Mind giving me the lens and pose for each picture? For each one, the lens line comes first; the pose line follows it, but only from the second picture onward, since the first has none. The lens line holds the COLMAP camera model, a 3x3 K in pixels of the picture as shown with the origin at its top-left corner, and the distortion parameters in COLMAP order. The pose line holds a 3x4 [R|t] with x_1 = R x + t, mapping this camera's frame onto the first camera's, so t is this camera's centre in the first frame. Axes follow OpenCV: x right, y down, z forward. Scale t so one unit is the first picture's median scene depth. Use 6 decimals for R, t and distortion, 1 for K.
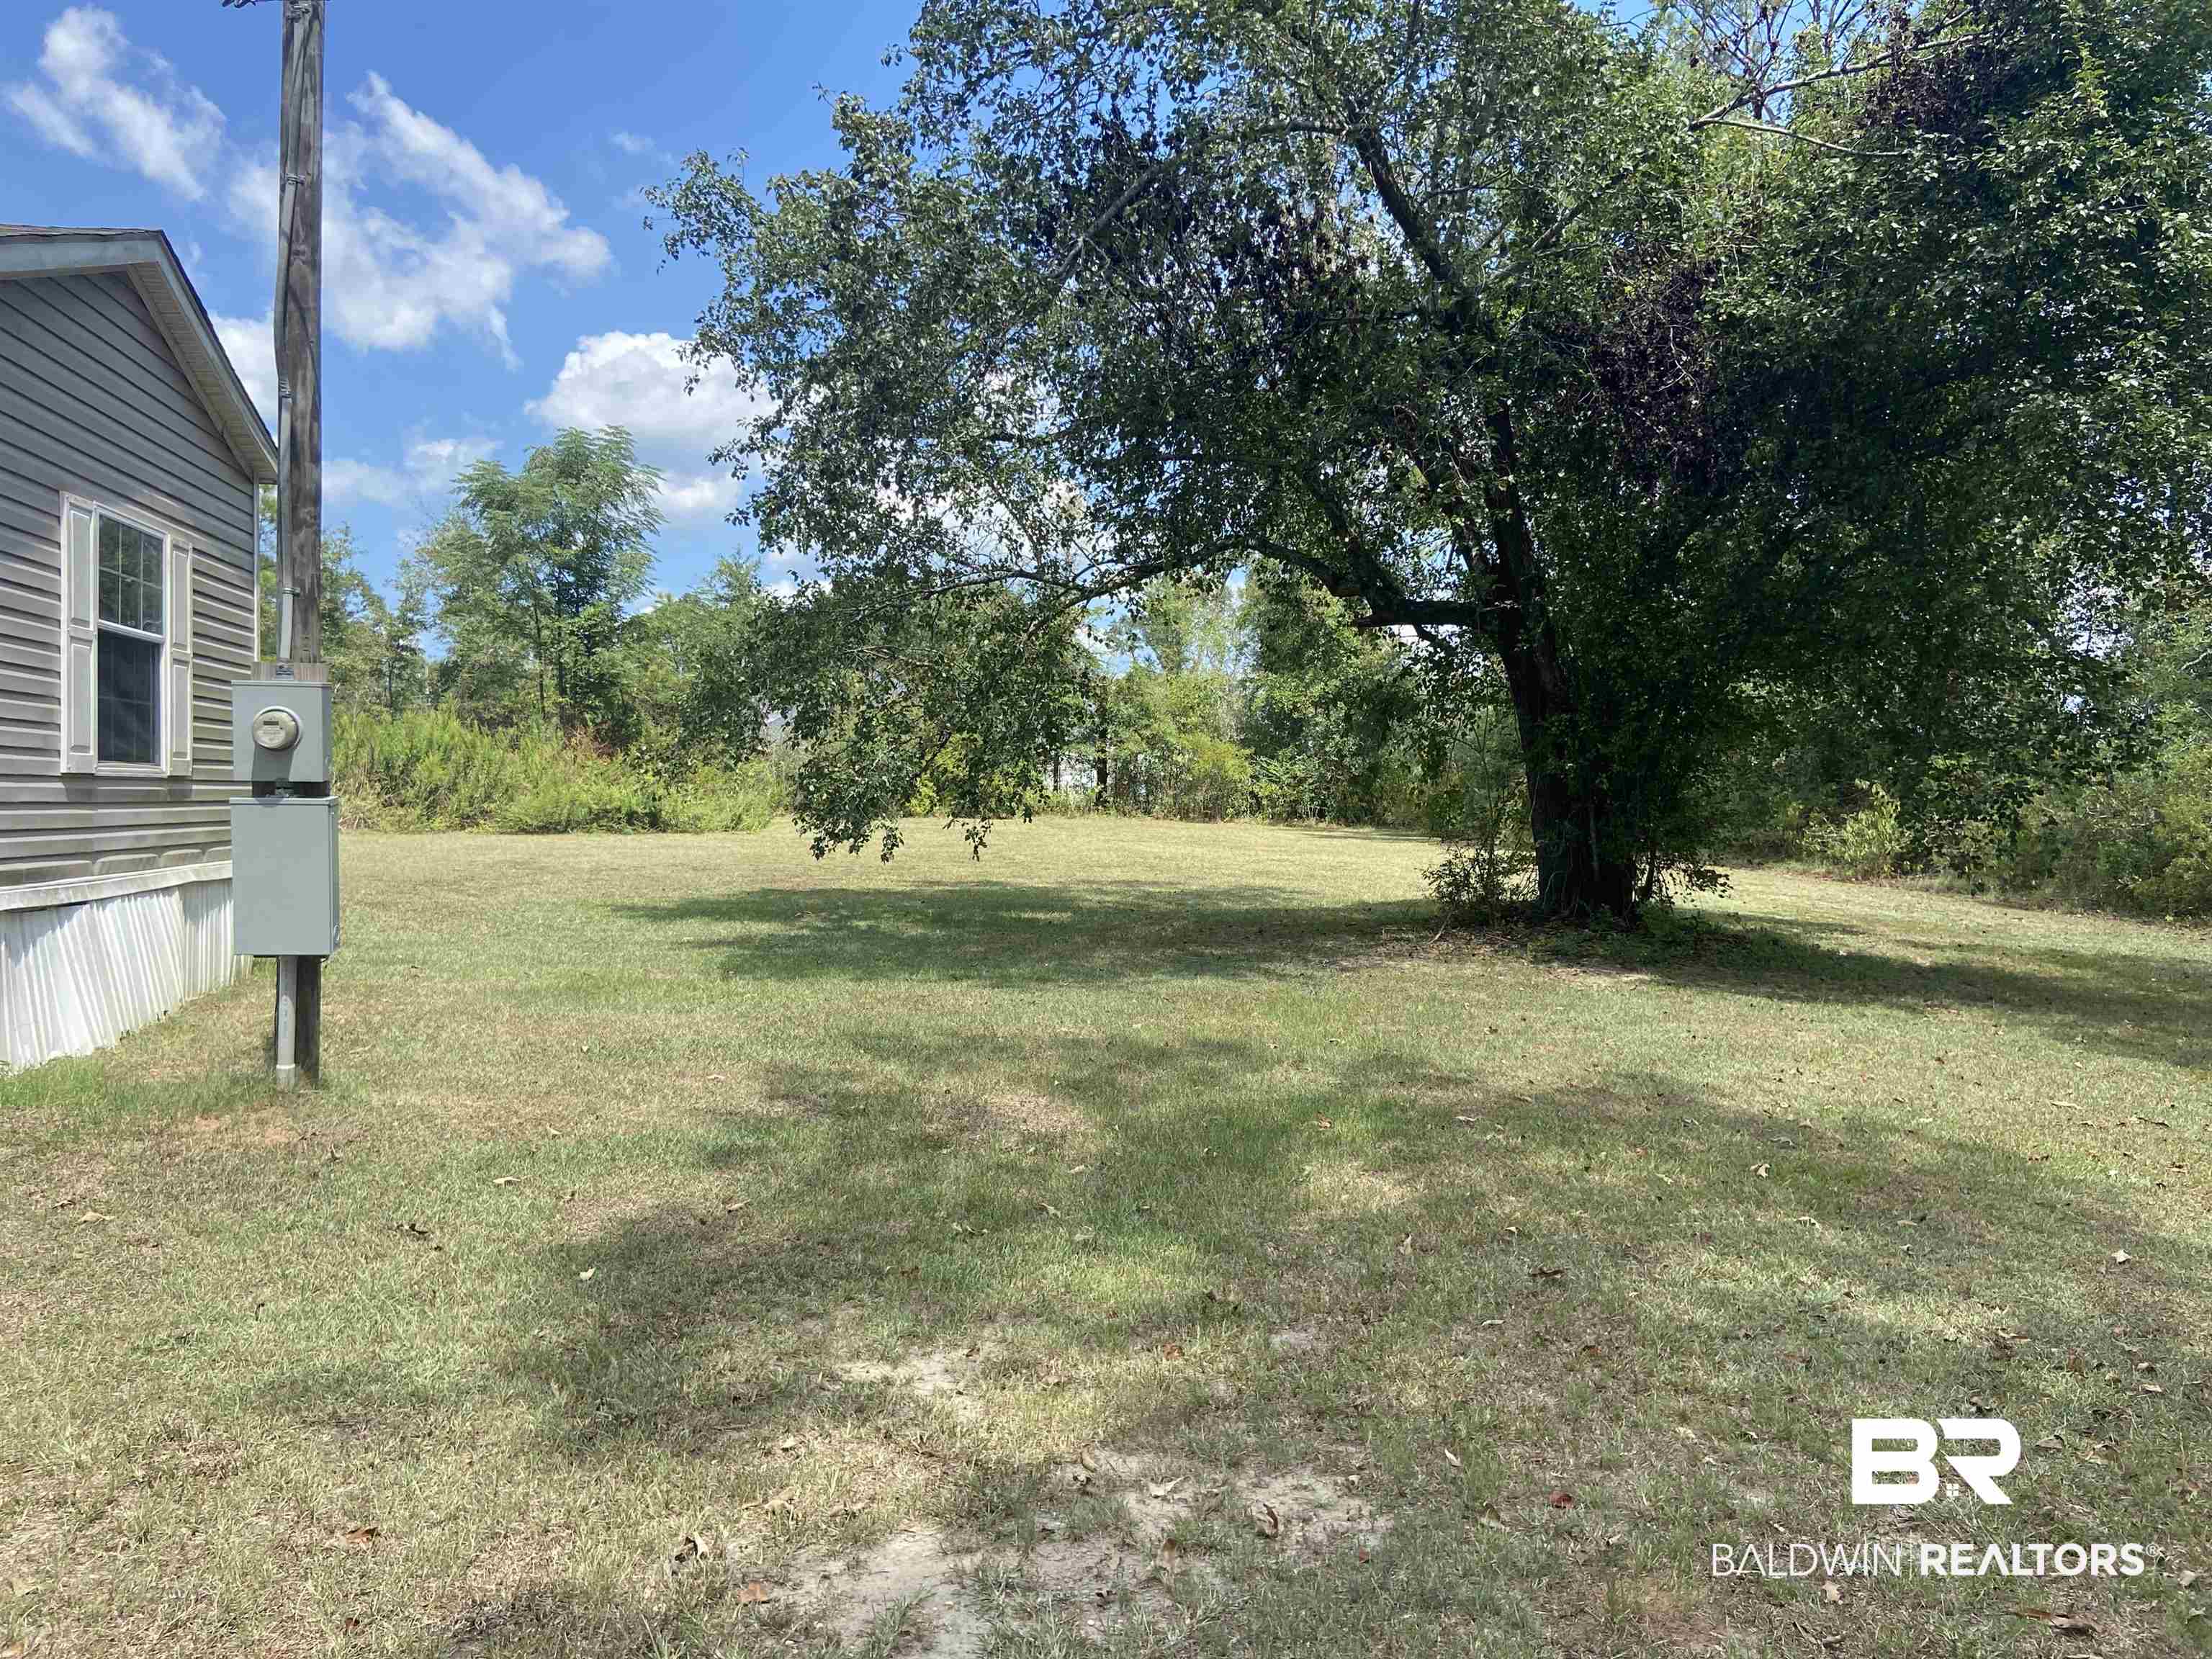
lens RADIAL K [[1677.5, 0, 1102.6], [0, 1677.5, 827.4], [0, 0, 1]] dist [0.004338, -0.019057]
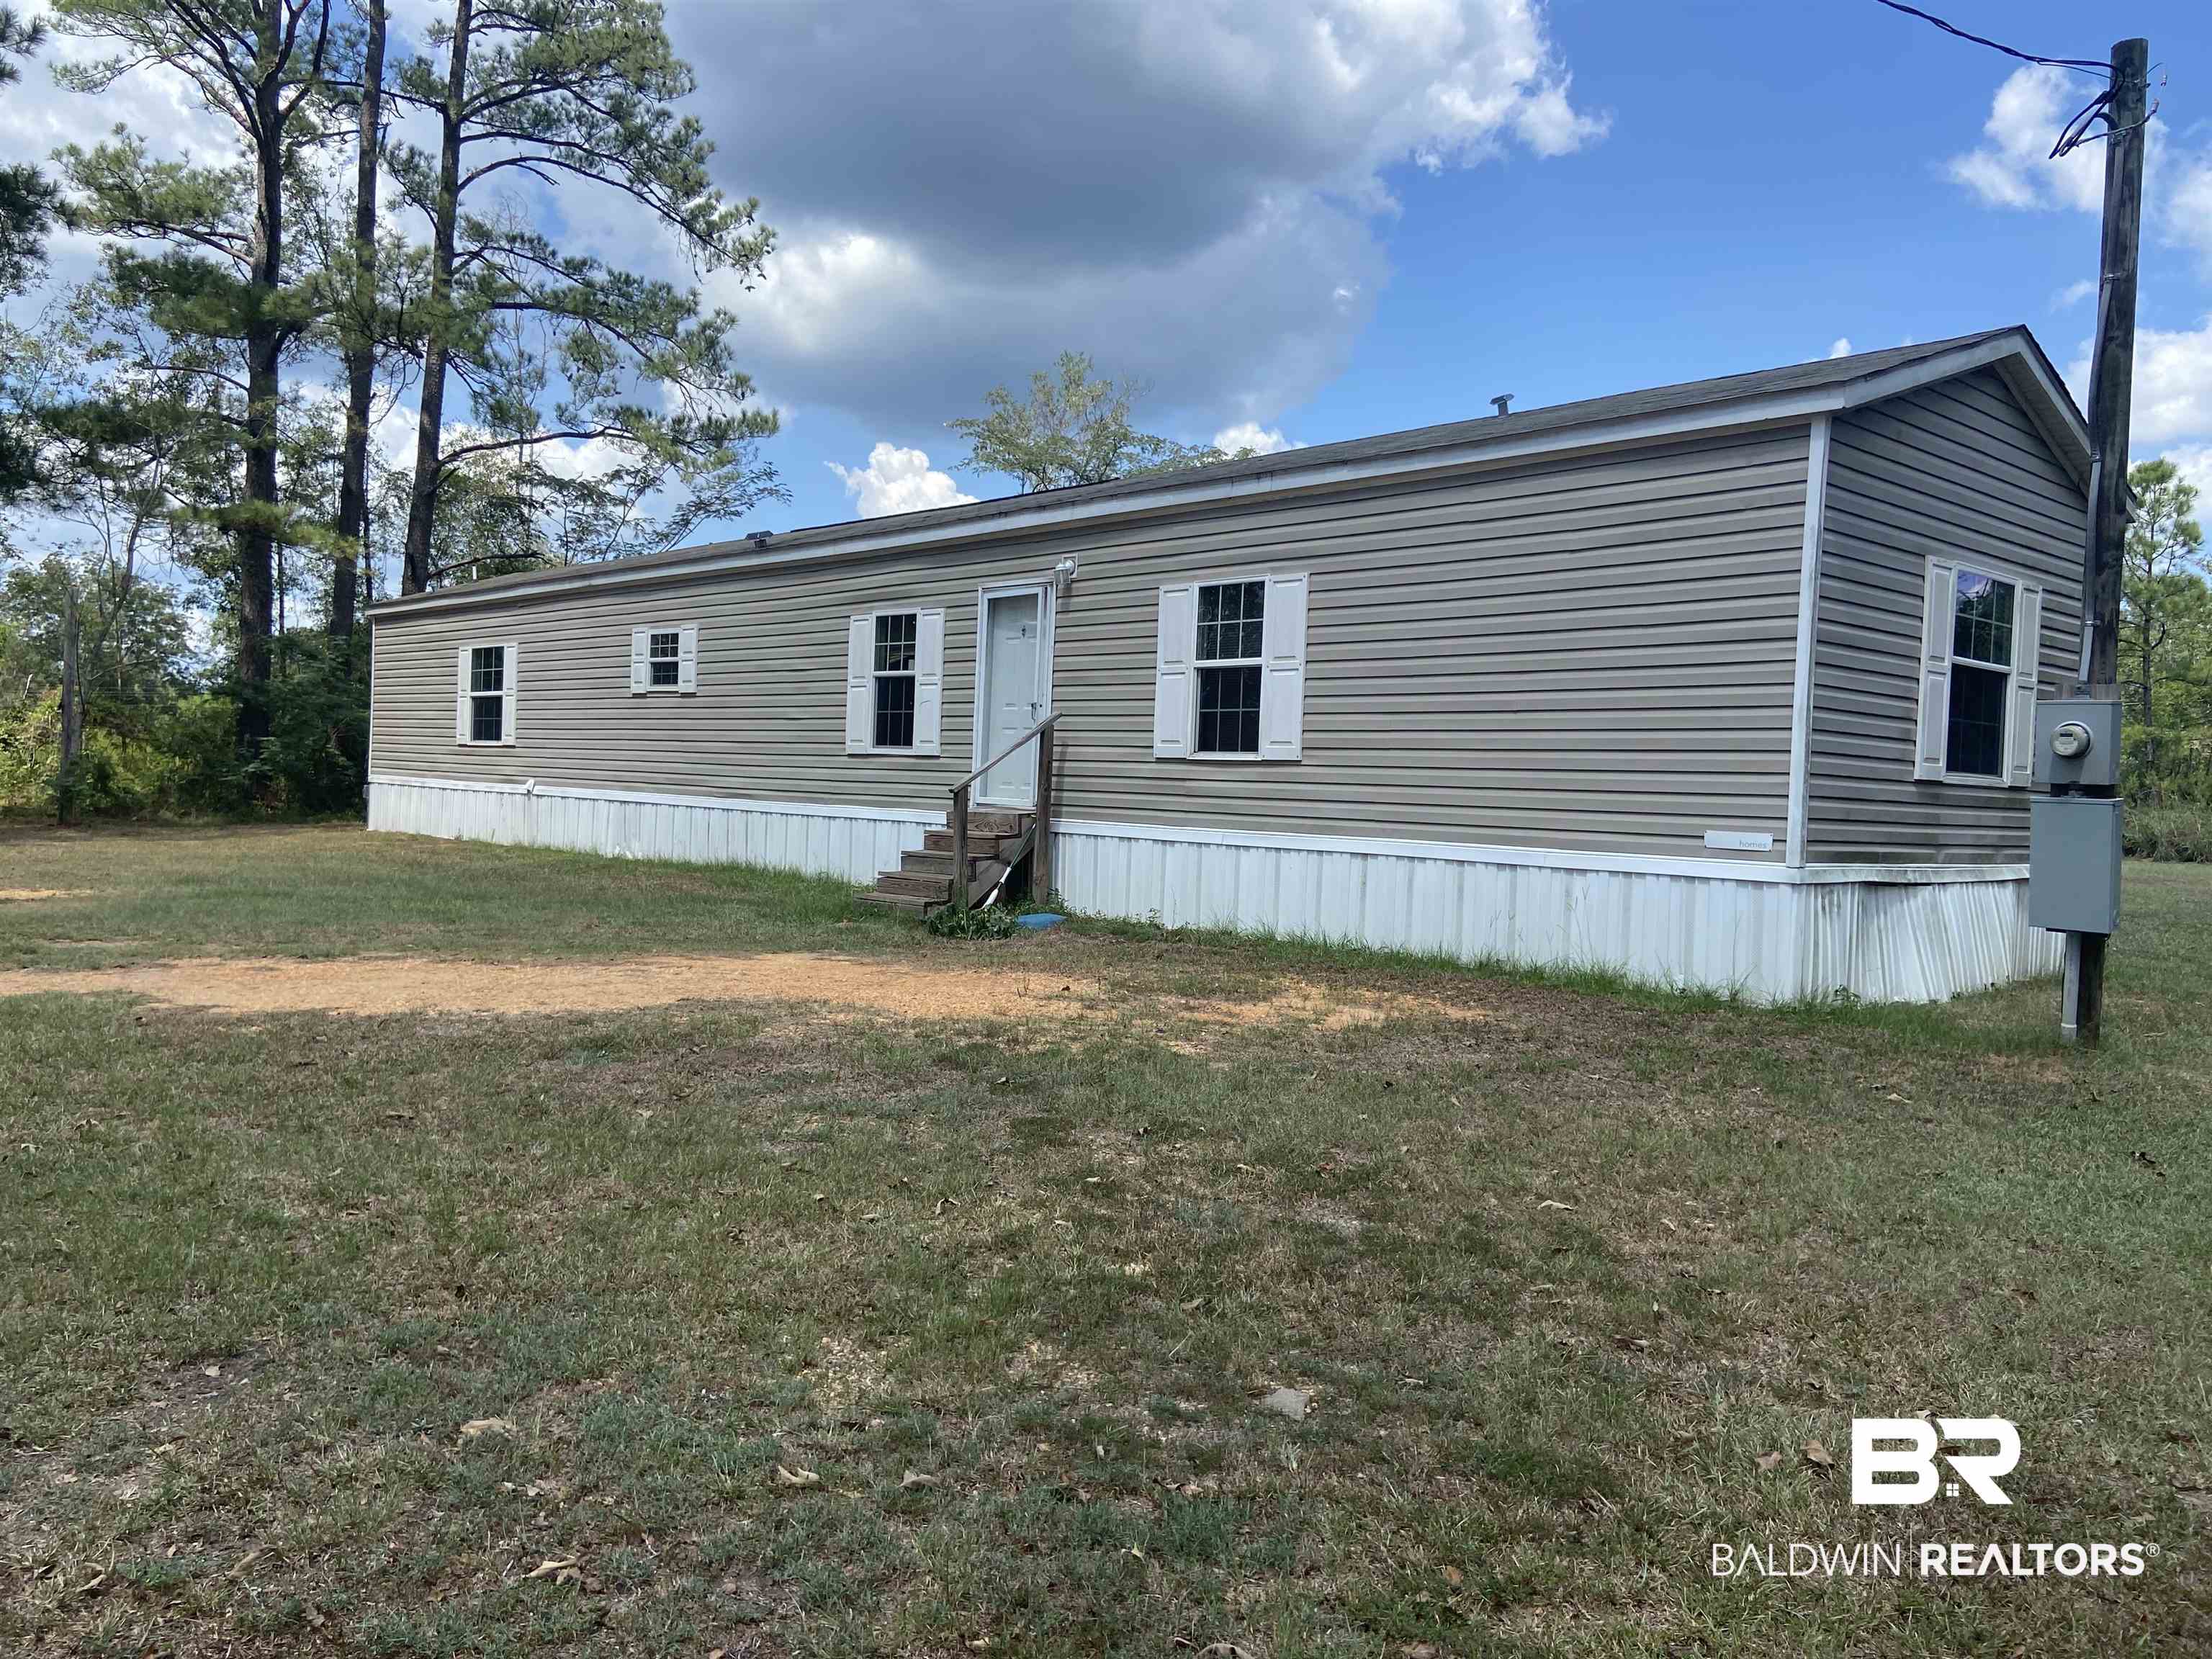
lens RADIAL K [[1677.5, 0, 1109.7], [0, 1677.5, 824.7], [0, 0, 1]] dist [0.004338, -0.019057]
pose [[0.513099, 0.033875, -0.857661, 0.145119], [-0.050969, 0.998660, 0.008952, 0.020529], [0.856815, 0.039121, 0.514138, -0.160708]]
